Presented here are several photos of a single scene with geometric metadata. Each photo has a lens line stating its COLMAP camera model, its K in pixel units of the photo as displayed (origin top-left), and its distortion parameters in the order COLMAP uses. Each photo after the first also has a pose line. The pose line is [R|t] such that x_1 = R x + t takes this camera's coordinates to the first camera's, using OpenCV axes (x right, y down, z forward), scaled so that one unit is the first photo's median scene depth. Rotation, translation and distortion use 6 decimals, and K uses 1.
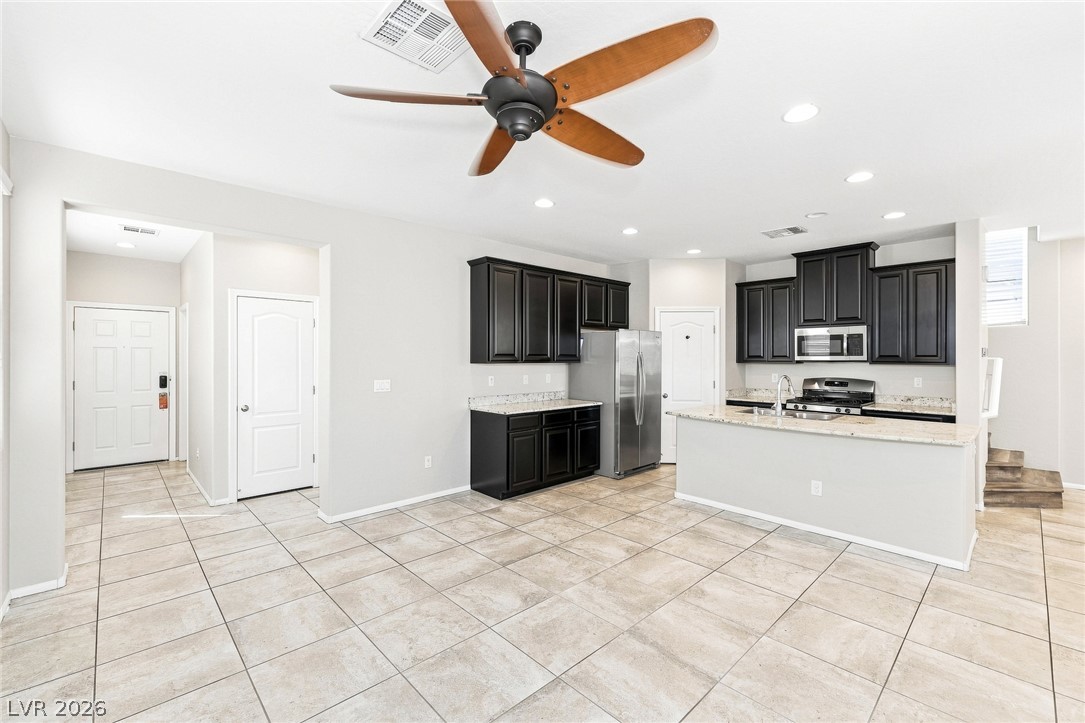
lens RADIAL K [[462.3, 0, 537.0], [0, 462.3, 356.9], [0, 0, 1]] dist [-0.004412, 0.001109]
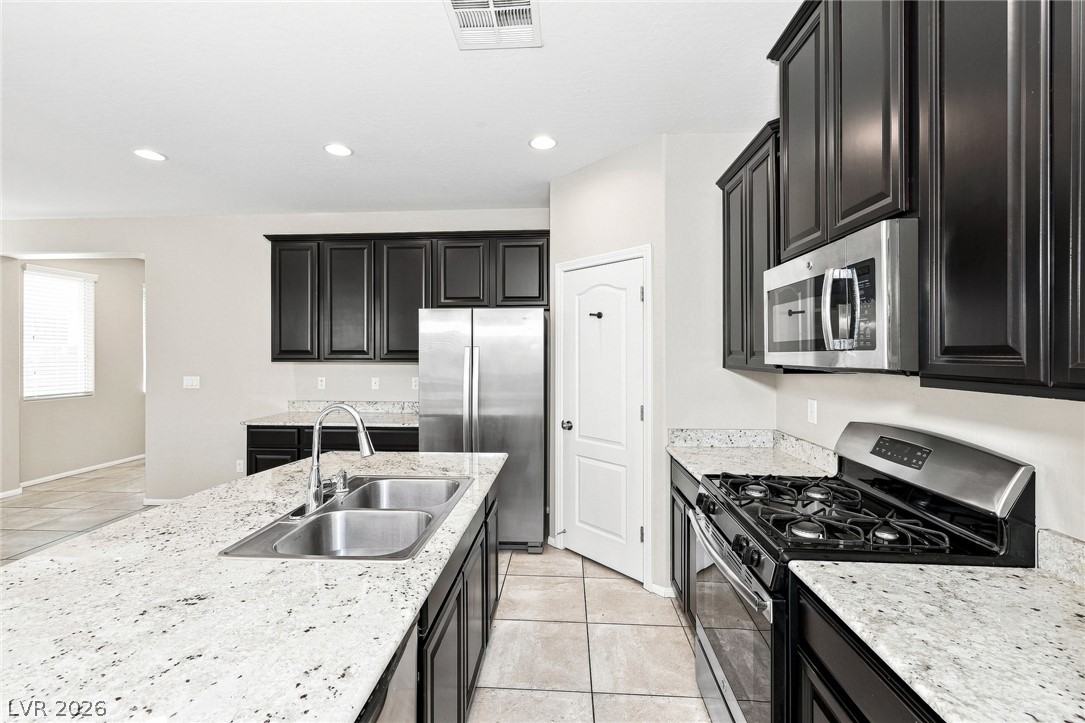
lens RADIAL K [[462.3, 0, 543.2], [0, 462.3, 362.5], [0, 0, 1]] dist [-0.004412, 0.001109]
pose [[0.701825, 0.012963, -0.712232, 0.774318], [-0.004536, 0.999895, 0.013729, 0.001670], [0.712335, -0.006405, 0.701810, 0.703073]]
